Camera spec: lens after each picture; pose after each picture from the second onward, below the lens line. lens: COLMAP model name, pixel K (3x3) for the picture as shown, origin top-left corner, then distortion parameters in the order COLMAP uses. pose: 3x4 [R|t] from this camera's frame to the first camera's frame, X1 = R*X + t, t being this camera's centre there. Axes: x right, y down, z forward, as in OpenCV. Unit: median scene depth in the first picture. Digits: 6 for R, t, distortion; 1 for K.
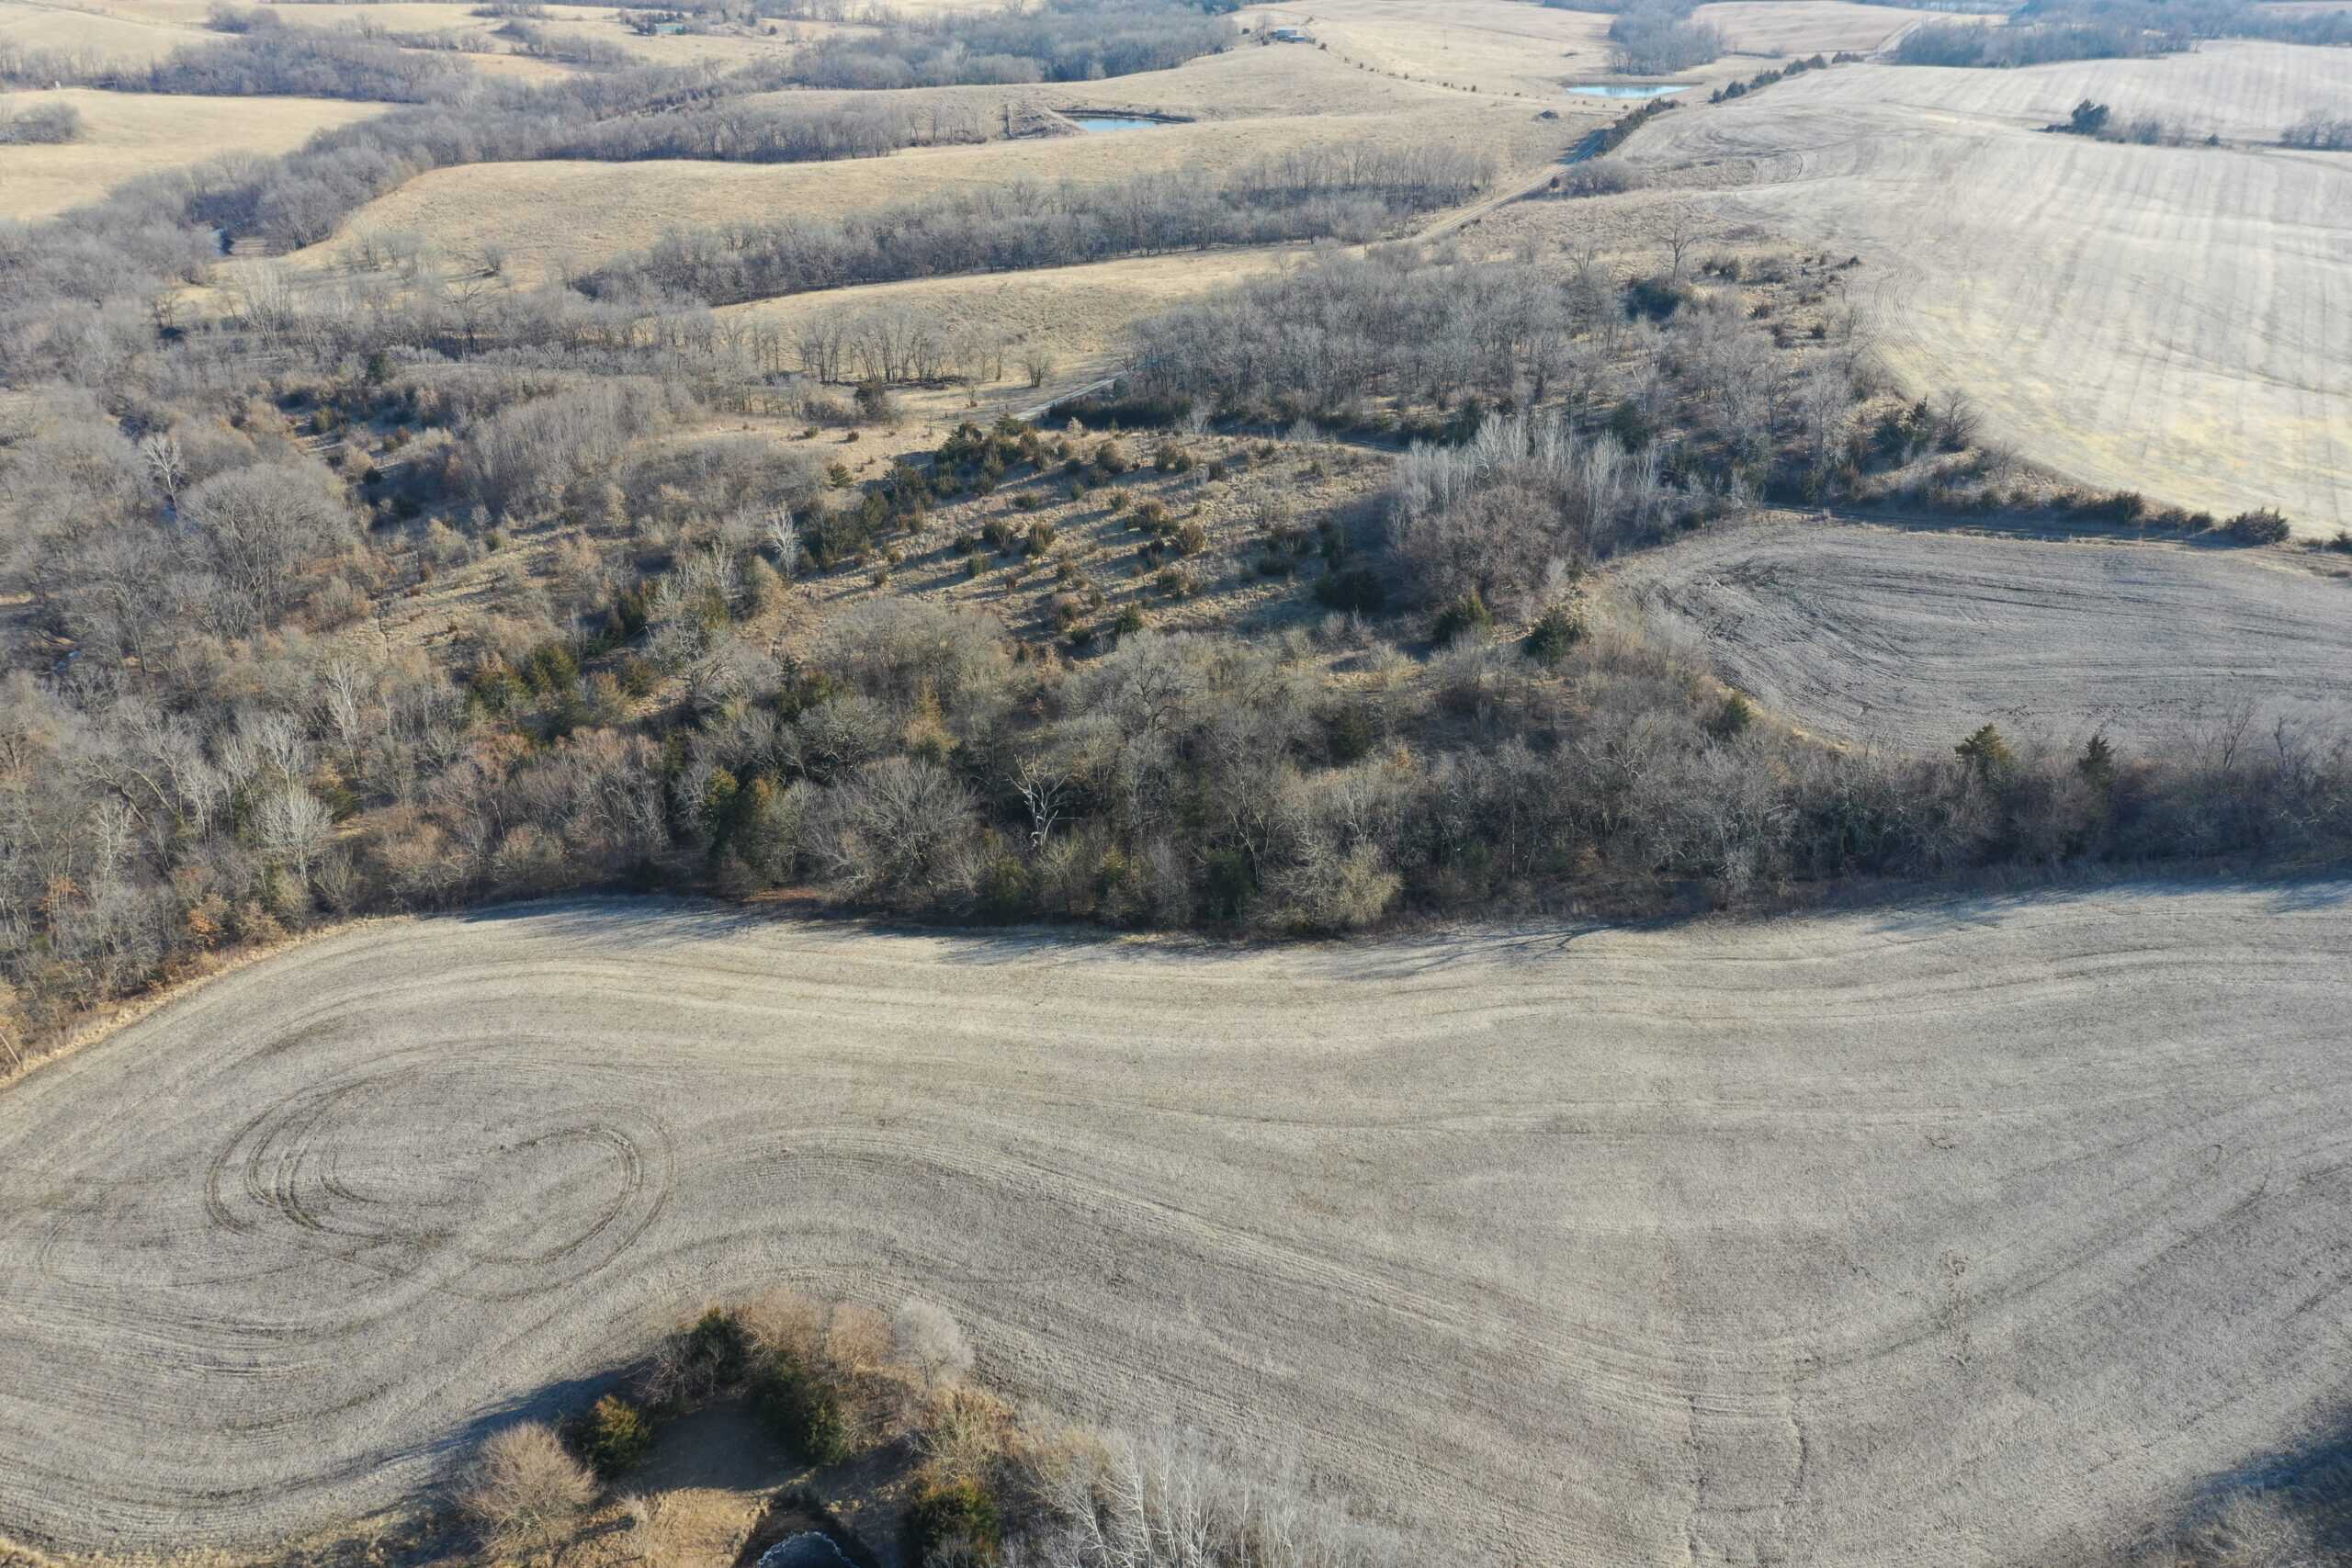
lens RADIAL K [[1868.8, 0, 1167.4], [0, 1868.8, 777.6], [0, 0, 1]] dist [-0.006984, -0.002120]
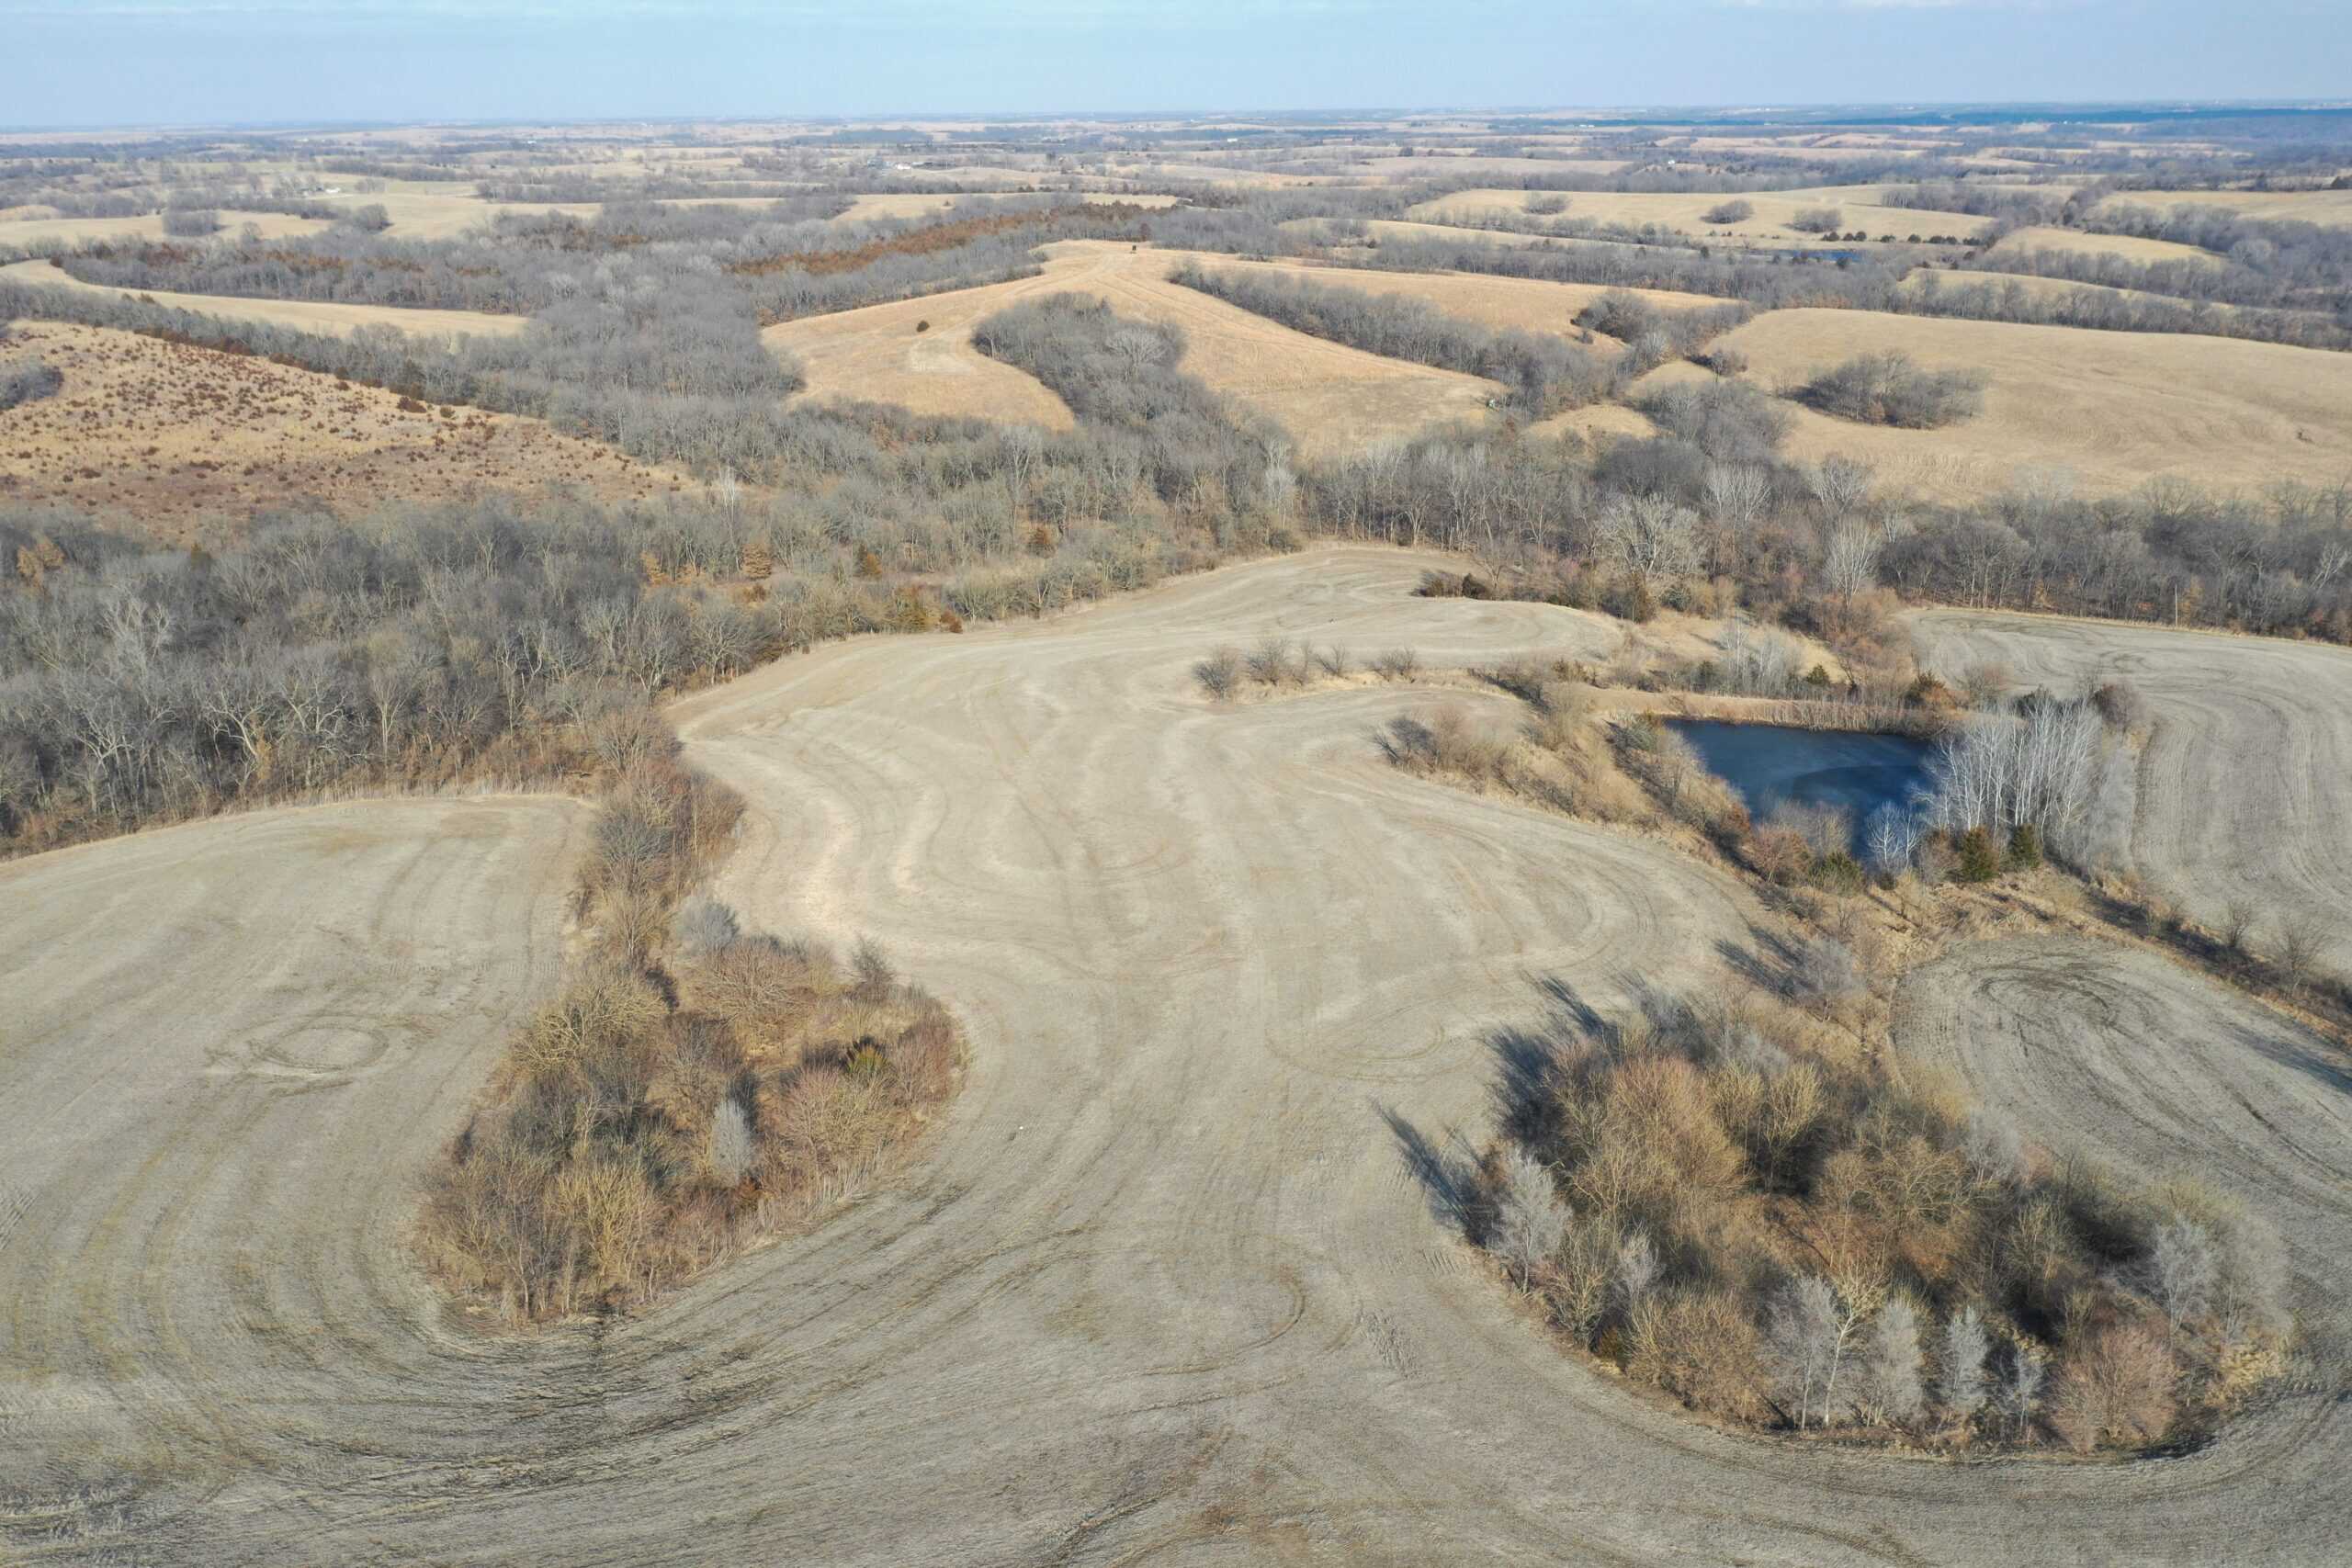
lens RADIAL K [[1868.8, 0, 1162.8], [0, 1868.8, 784.4], [0, 0, 1]] dist [-0.006984, -0.002120]
pose [[-0.028355, 0.349462, -0.936522, 1.124658], [-0.441392, 0.836233, 0.325403, 0.117367], [0.896866, 0.422600, 0.130538, -0.071792]]
